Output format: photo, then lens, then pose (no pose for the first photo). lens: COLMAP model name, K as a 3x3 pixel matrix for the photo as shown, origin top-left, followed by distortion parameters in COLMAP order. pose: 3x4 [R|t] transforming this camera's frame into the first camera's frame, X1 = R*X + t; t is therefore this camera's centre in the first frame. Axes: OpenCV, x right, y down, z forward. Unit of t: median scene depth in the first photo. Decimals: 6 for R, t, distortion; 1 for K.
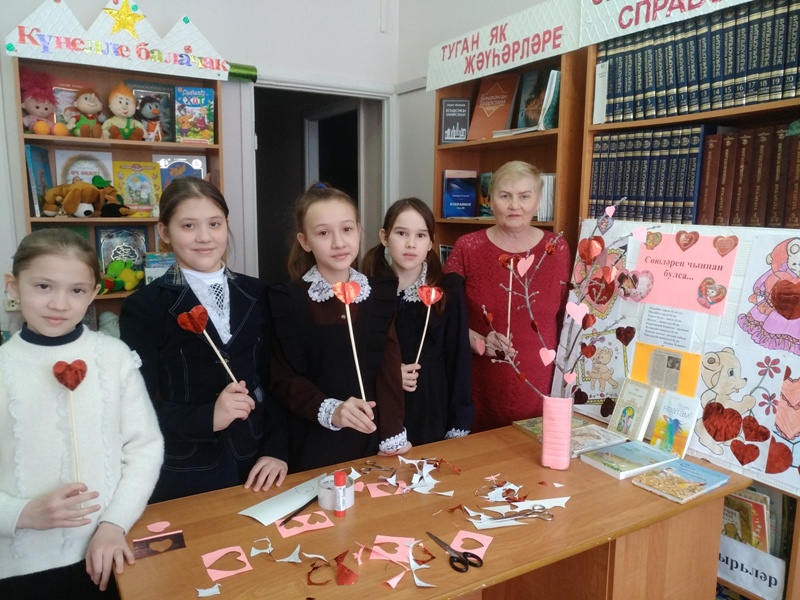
lens RADIAL K [[617.9, 0, 400.5], [0, 617.9, 299.3], [0, 0, 1]] dist [-0.010639, 0.040451]
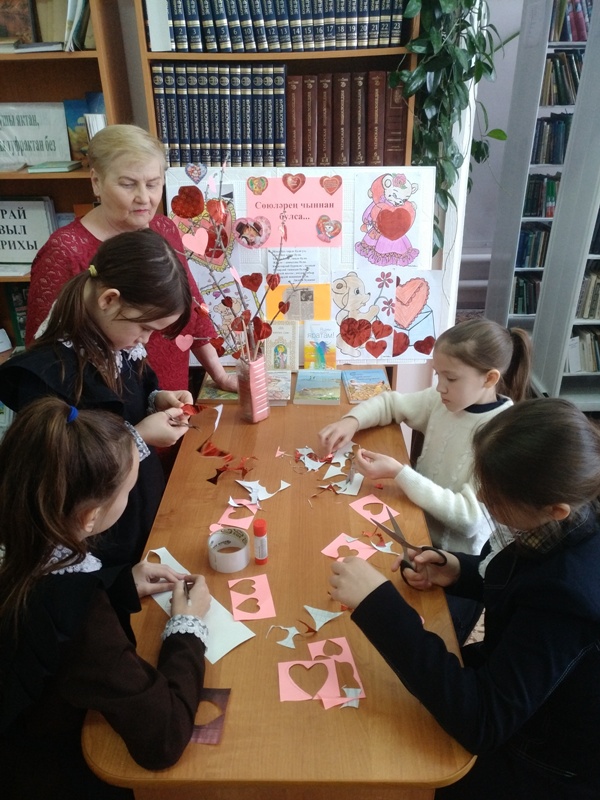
lens RADIAL K [[596.4, 0, 278.5], [0, 596.4, 395.2], [0, 0, 1]] dist [-0.003963, 0.023364]
pose [[0.530710, -0.384145, 0.755499, -0.454950], [0.150800, 0.919963, 0.361838, -0.125166], [-0.834030, -0.078101, 0.546163, 0.384972]]
